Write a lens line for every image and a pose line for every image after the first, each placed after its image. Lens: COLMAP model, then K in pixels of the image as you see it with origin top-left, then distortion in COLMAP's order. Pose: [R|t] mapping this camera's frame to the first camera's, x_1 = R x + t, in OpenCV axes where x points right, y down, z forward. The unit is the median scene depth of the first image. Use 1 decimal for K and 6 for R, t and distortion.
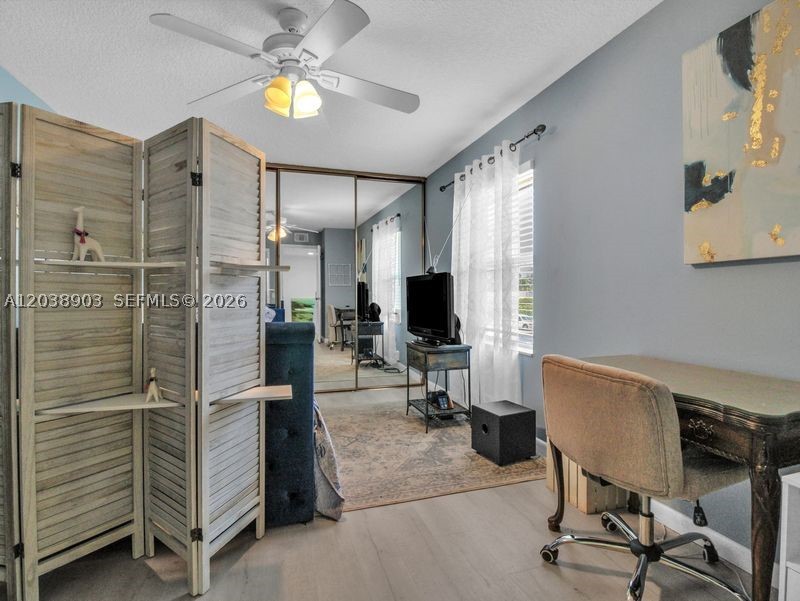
lens RADIAL K [[429.6, 0, 406.4], [0, 429.6, 294.8], [0, 0, 1]] dist [0.003303, -0.012824]
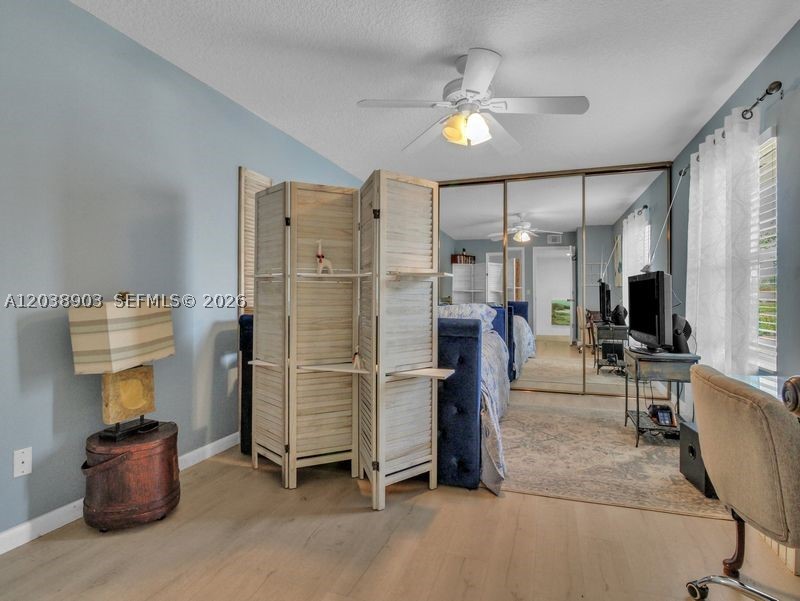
lens RADIAL K [[429.6, 0, 399.0], [0, 429.6, 294.0], [0, 0, 1]] dist [0.003303, -0.012824]
pose [[0.795906, -0.001390, -0.605419, 0.336151], [-0.001522, 0.999990, -0.004296, 0.000323], [0.605418, 0.004341, 0.795895, -0.062152]]
